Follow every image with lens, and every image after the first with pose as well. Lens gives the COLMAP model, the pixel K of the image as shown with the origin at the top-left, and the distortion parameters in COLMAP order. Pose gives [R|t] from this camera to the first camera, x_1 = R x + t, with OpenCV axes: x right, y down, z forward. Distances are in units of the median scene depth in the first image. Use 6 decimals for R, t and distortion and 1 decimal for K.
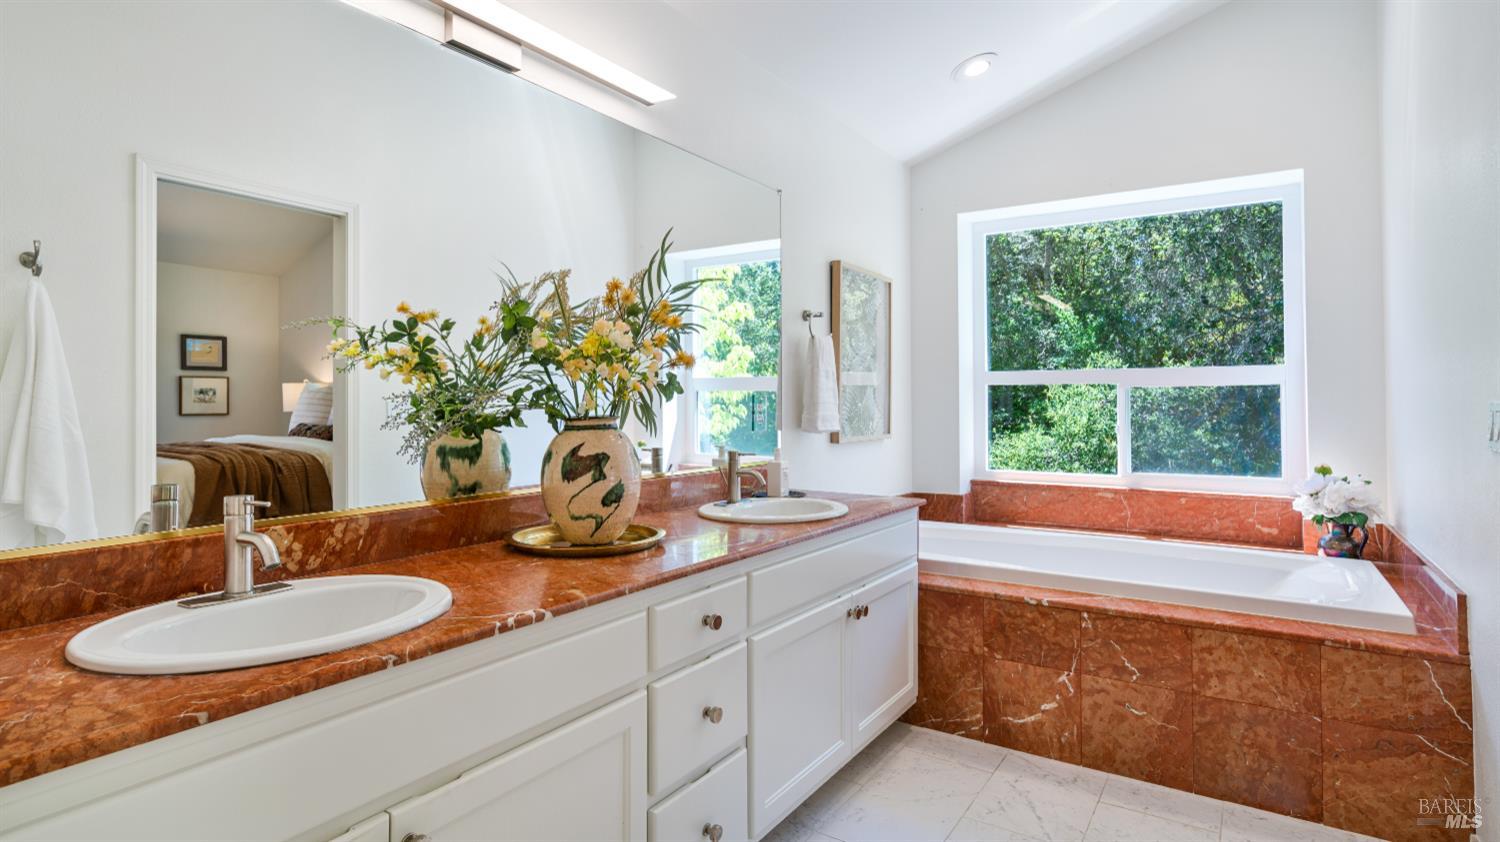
lens RADIAL K [[756.1, 0, 756.9], [0, 756.1, 385.3], [0, 0, 1]] dist [-0.001035, -0.001967]
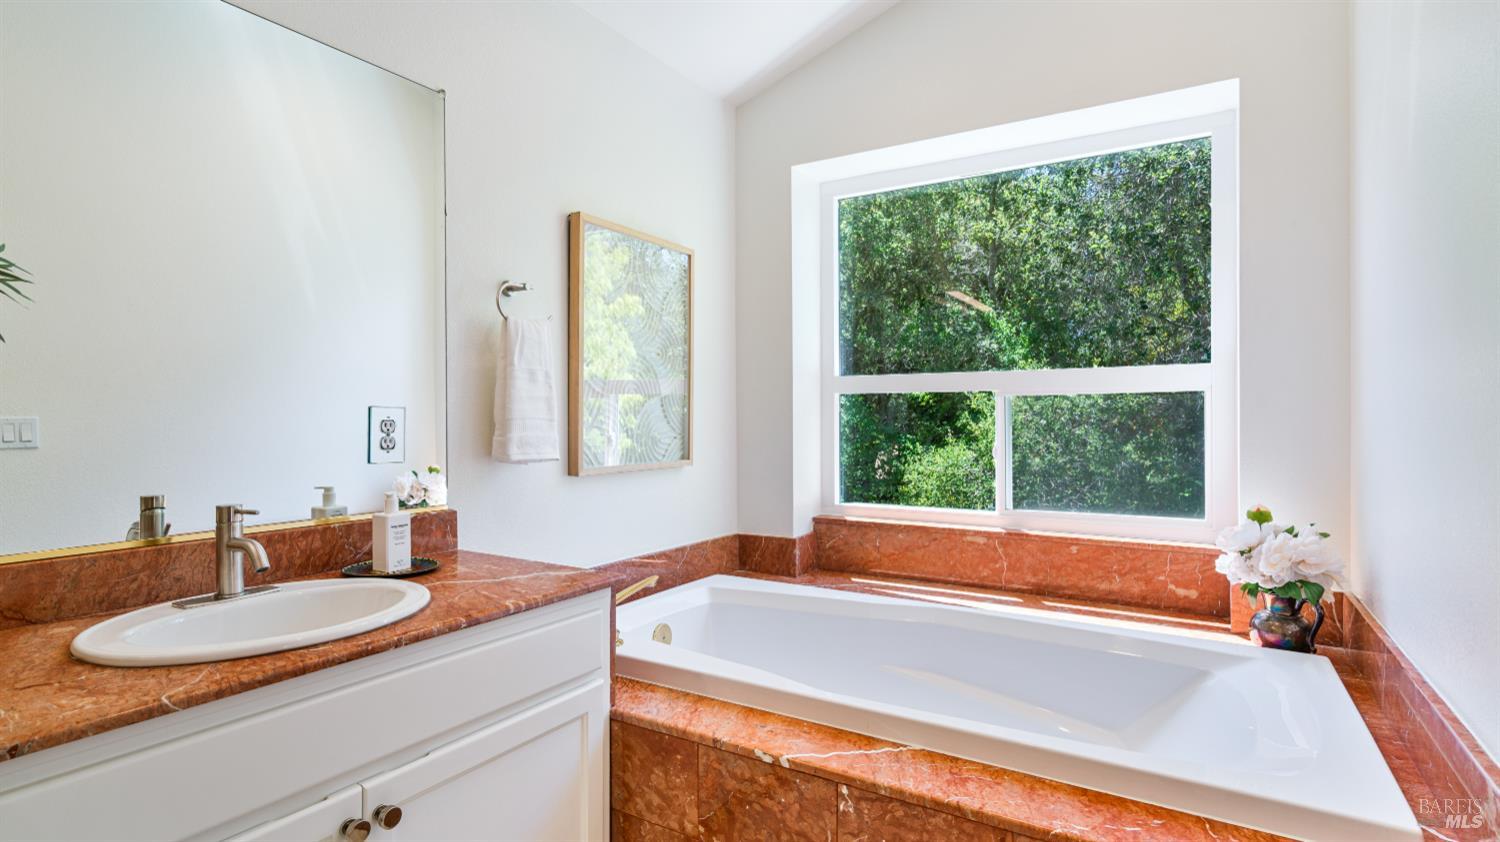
lens RADIAL K [[733.2, 0, 748.4], [0, 733.2, 418.5], [0, 0, 1]] dist [-0.004696, 0.000982]
pose [[0.999623, -0.001546, 0.027422, 0.264188], [0.000767, 0.999596, 0.028395, 0.005130], [-0.027455, -0.028363, 0.999221, 0.346800]]
